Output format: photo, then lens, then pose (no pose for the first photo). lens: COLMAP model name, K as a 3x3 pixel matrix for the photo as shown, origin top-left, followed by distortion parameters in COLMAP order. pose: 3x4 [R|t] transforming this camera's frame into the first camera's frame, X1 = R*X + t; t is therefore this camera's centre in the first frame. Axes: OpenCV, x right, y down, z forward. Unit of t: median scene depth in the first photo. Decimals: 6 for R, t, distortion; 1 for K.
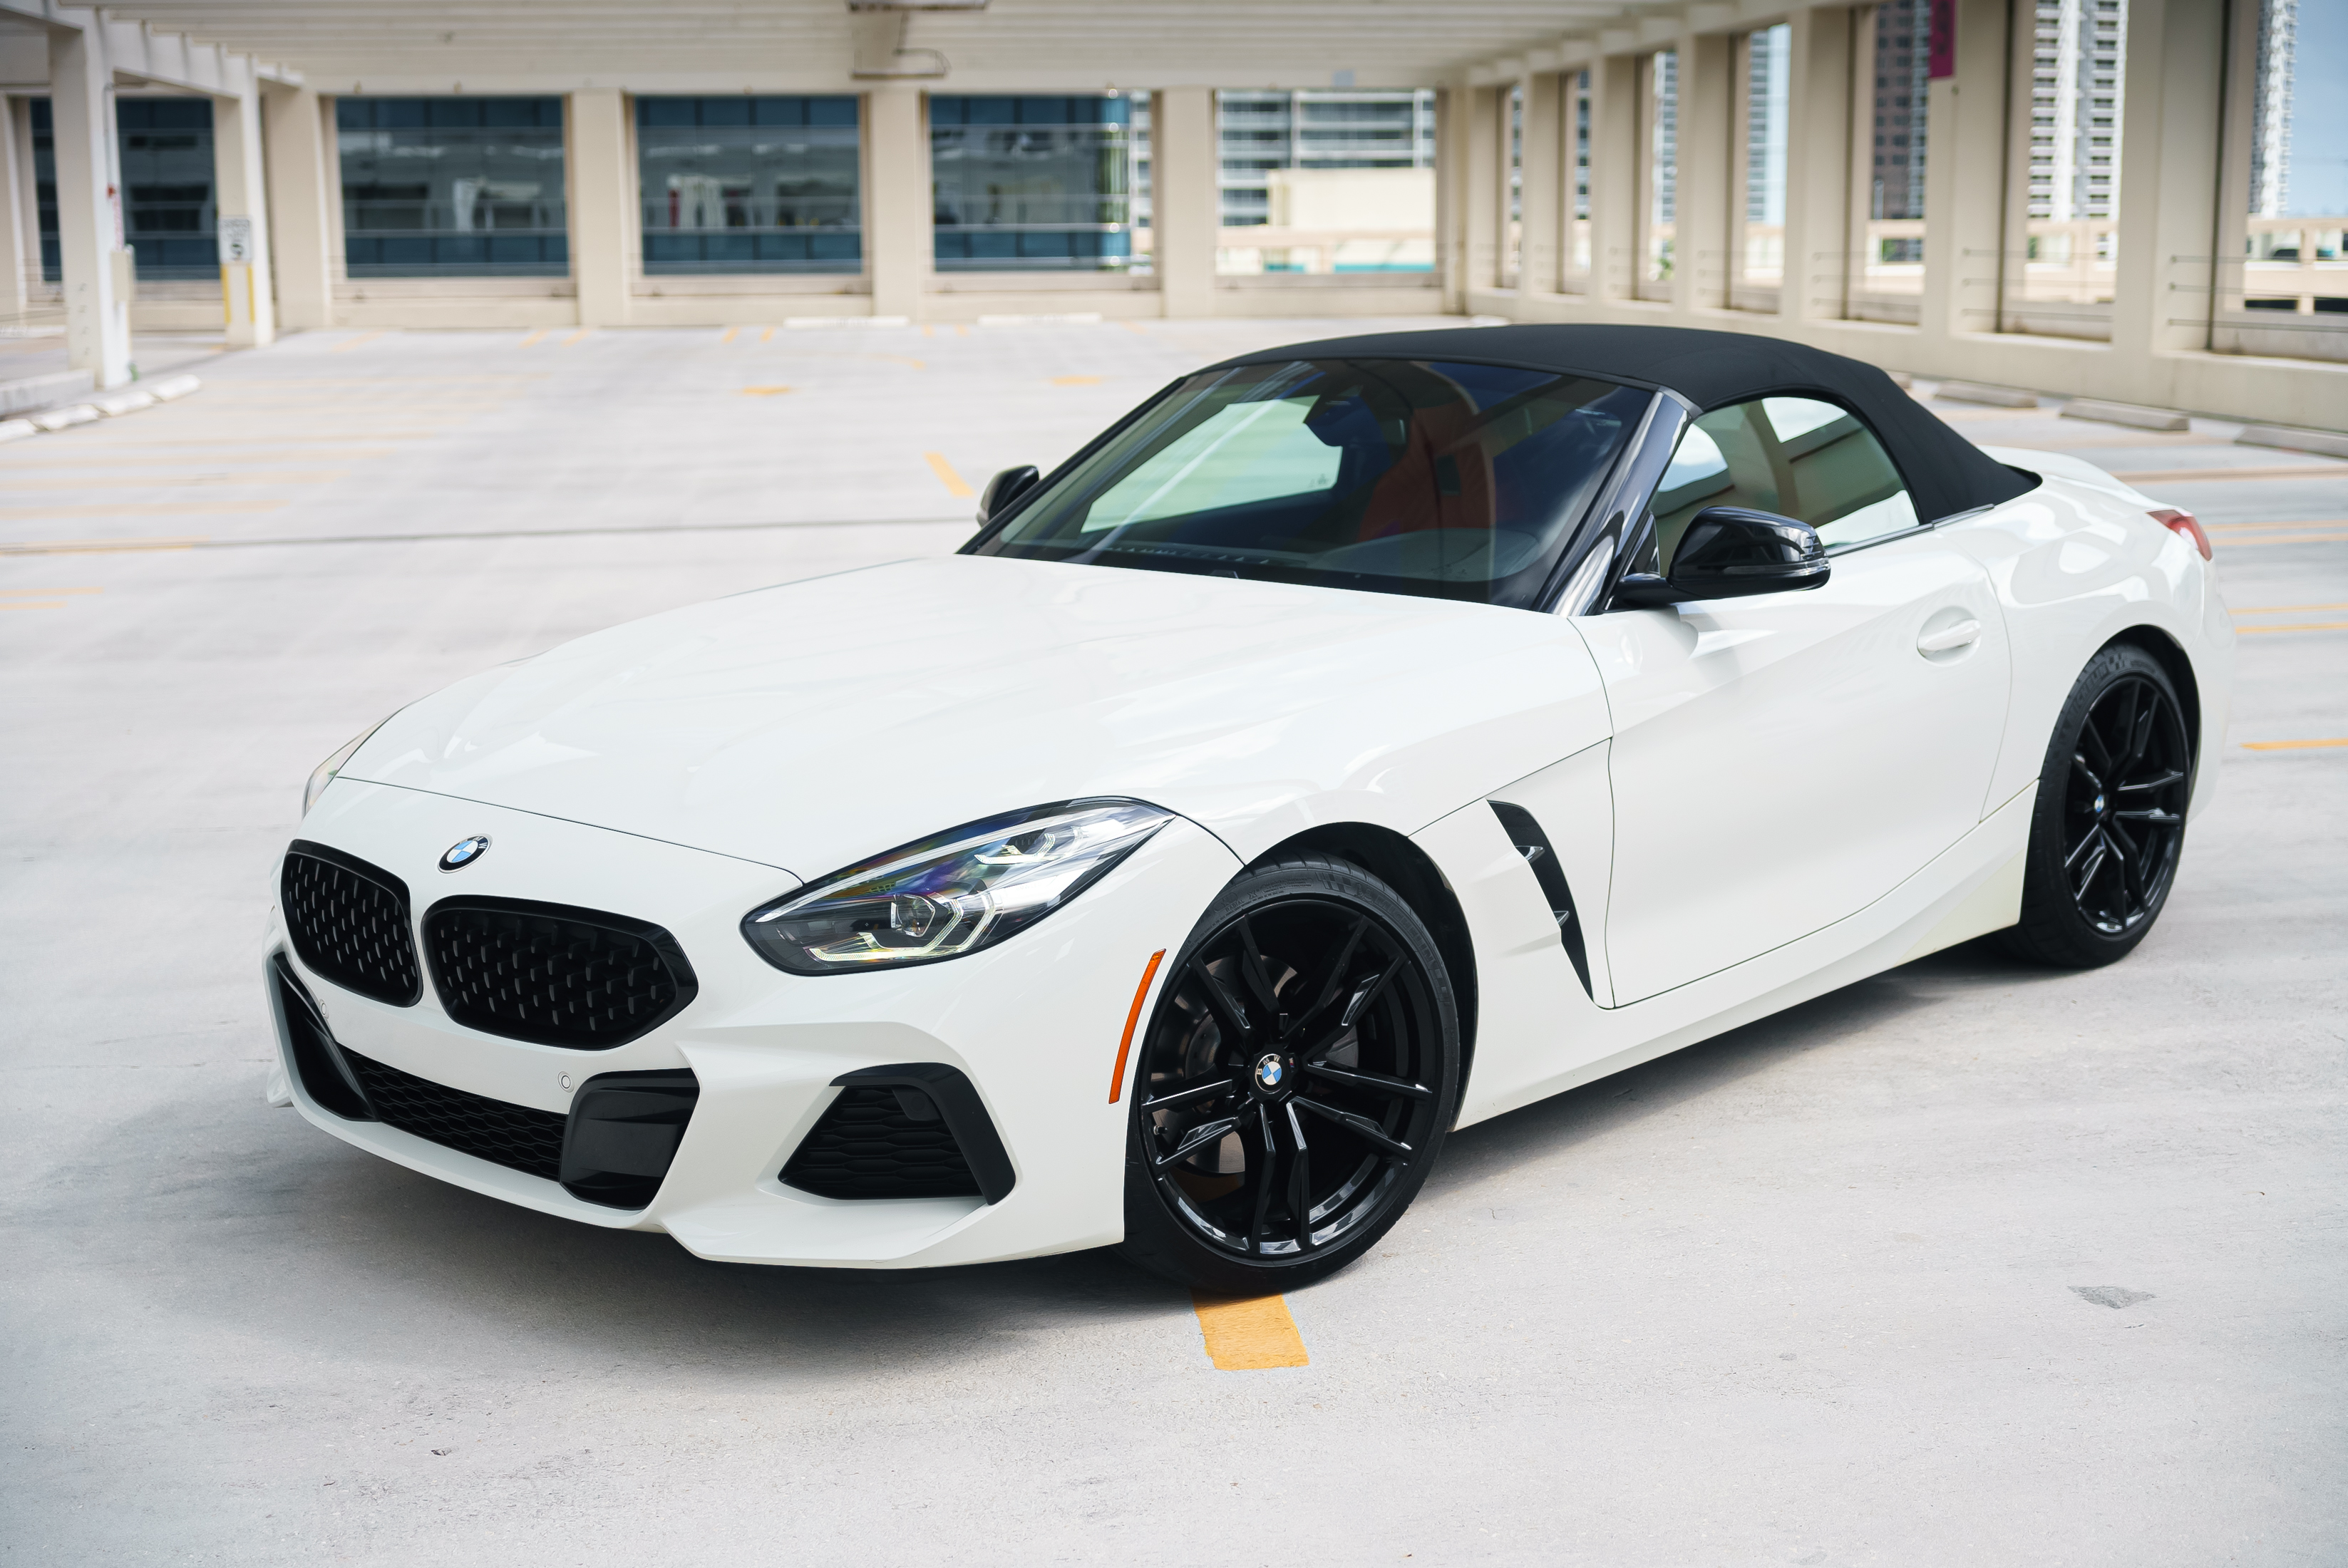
lens RADIAL K [[3010.0, 0, 1174.0], [0, 3010.0, 784.0], [0, 0, 1]] dist [0.047800, -0.021228]
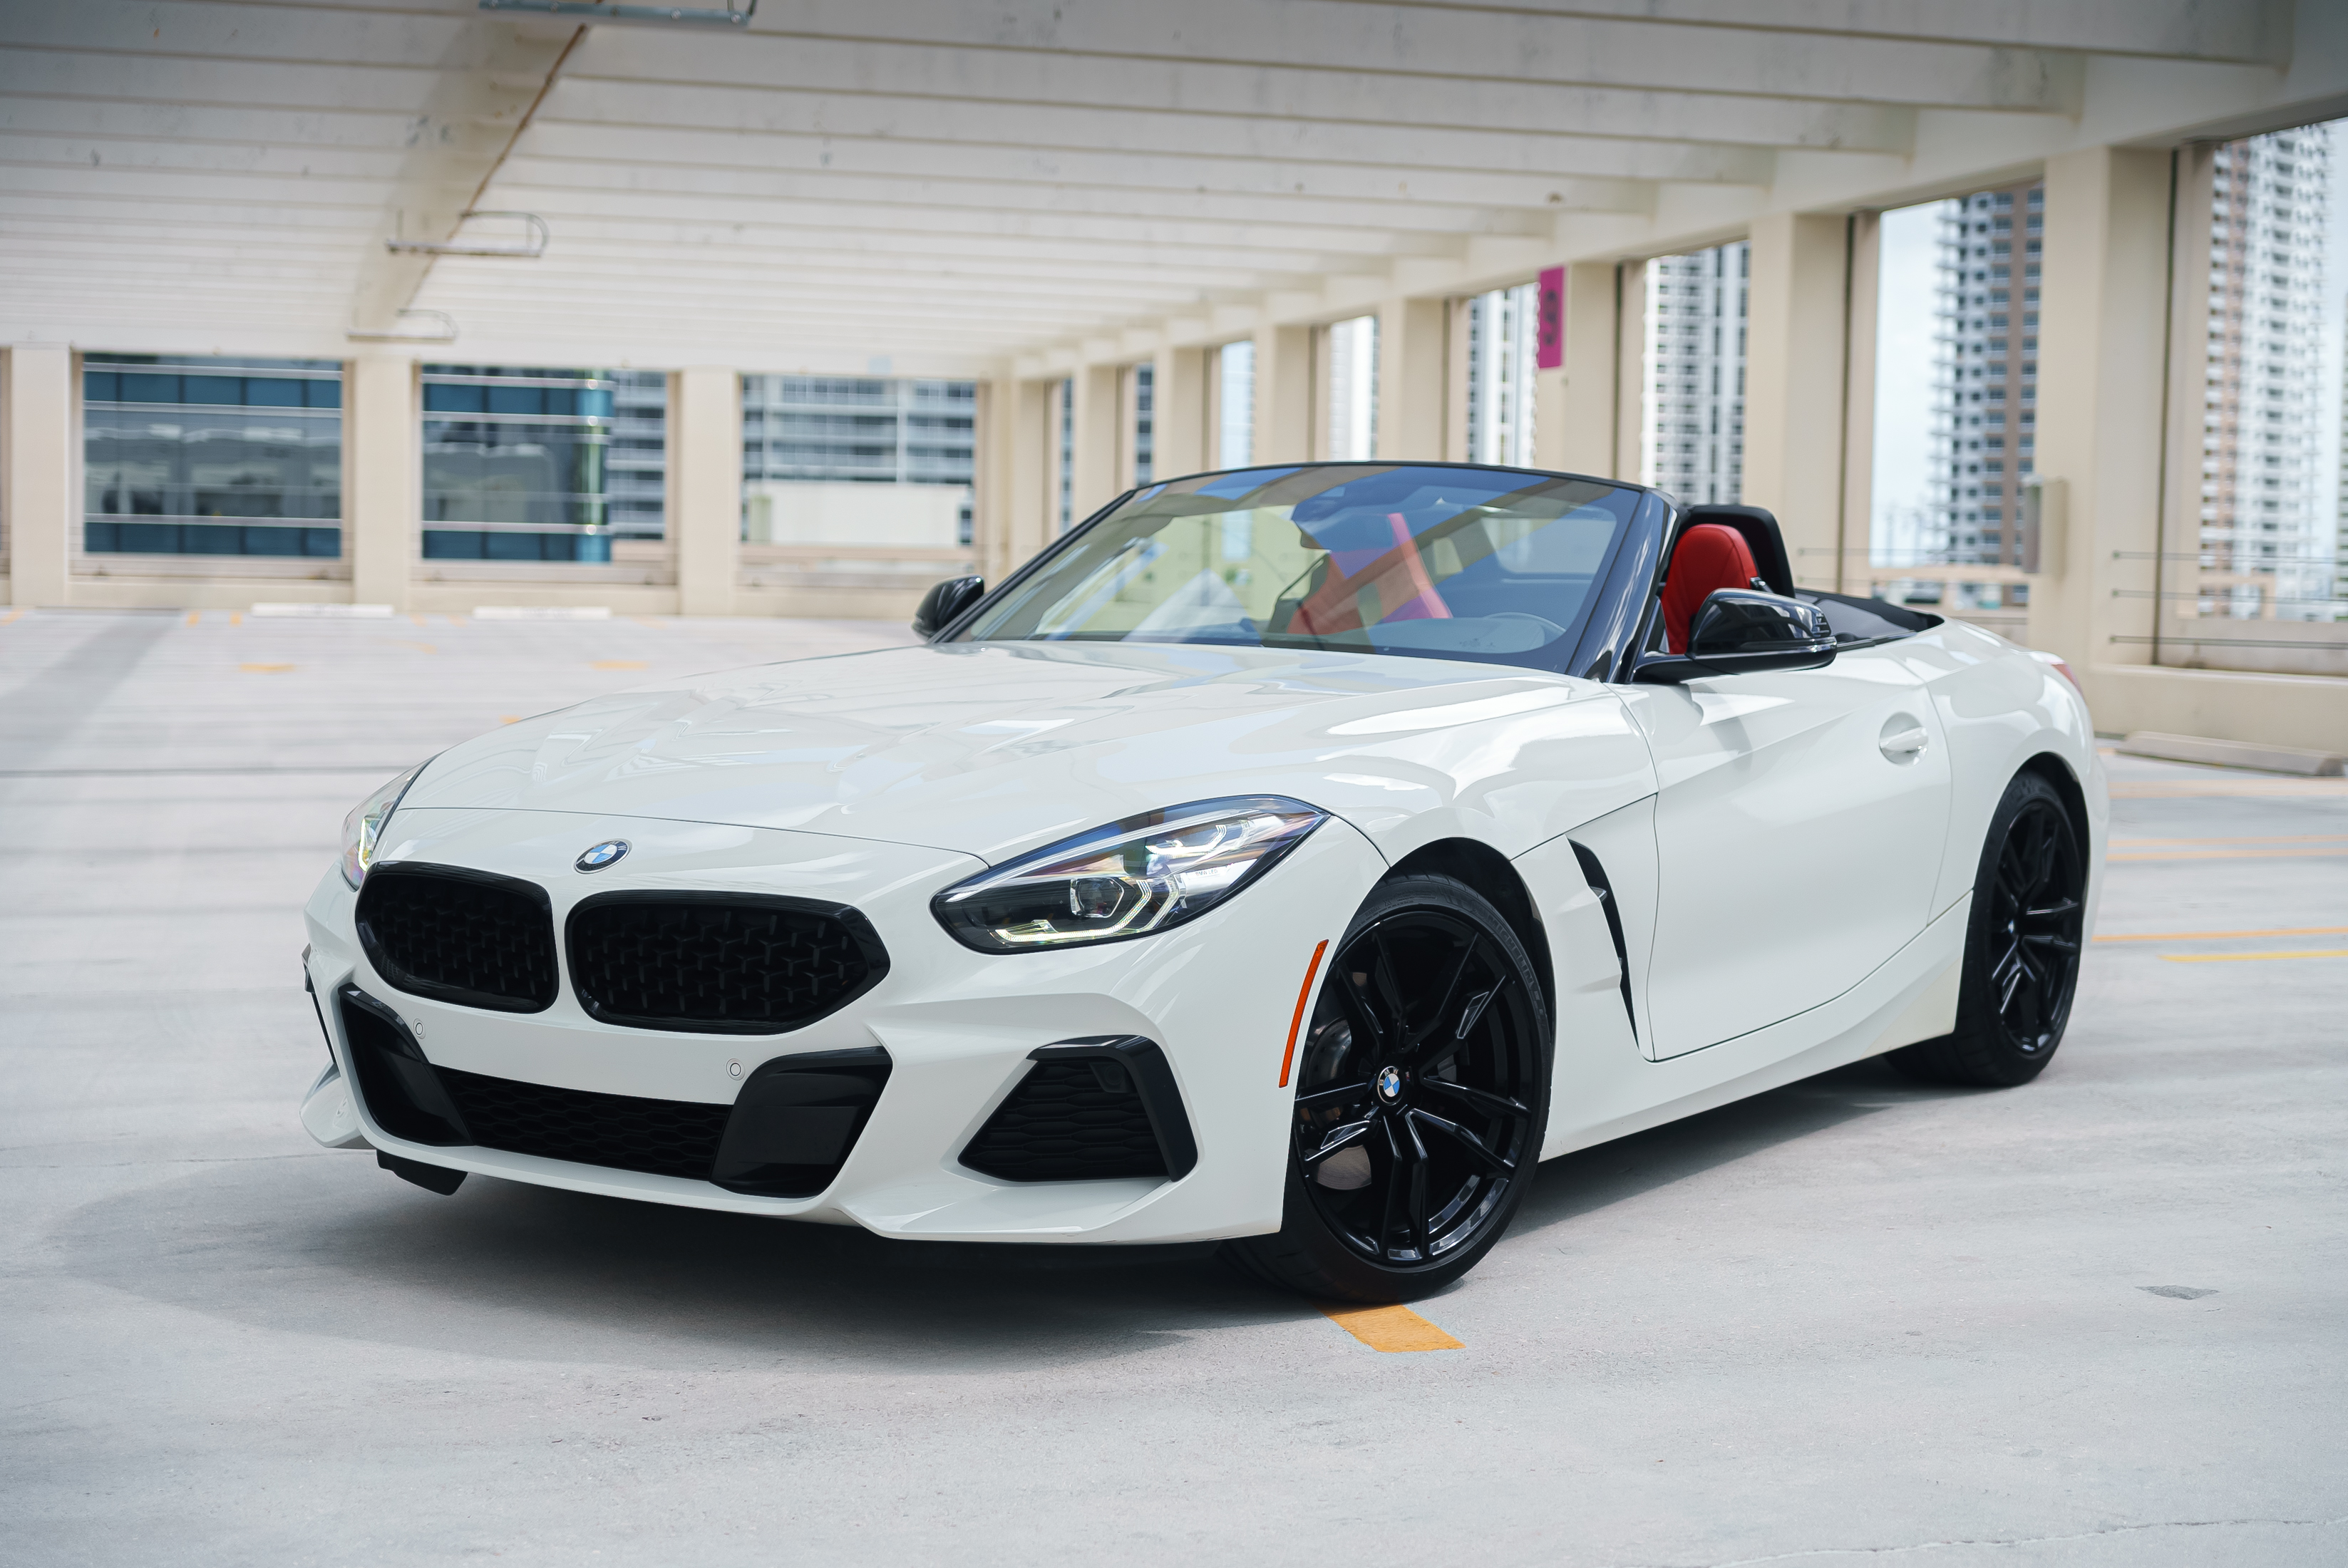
lens RADIAL K [[3360.4, 0, 1174.0], [0, 3360.4, 784.0], [0, 0, 1]] dist [-0.012261, 0.386474]
pose [[0.987066, 0.016656, 0.159449, -0.213697], [0.001366, 0.993678, -0.112257, 0.116991], [-0.160311, 0.111023, 0.980803, -0.111111]]
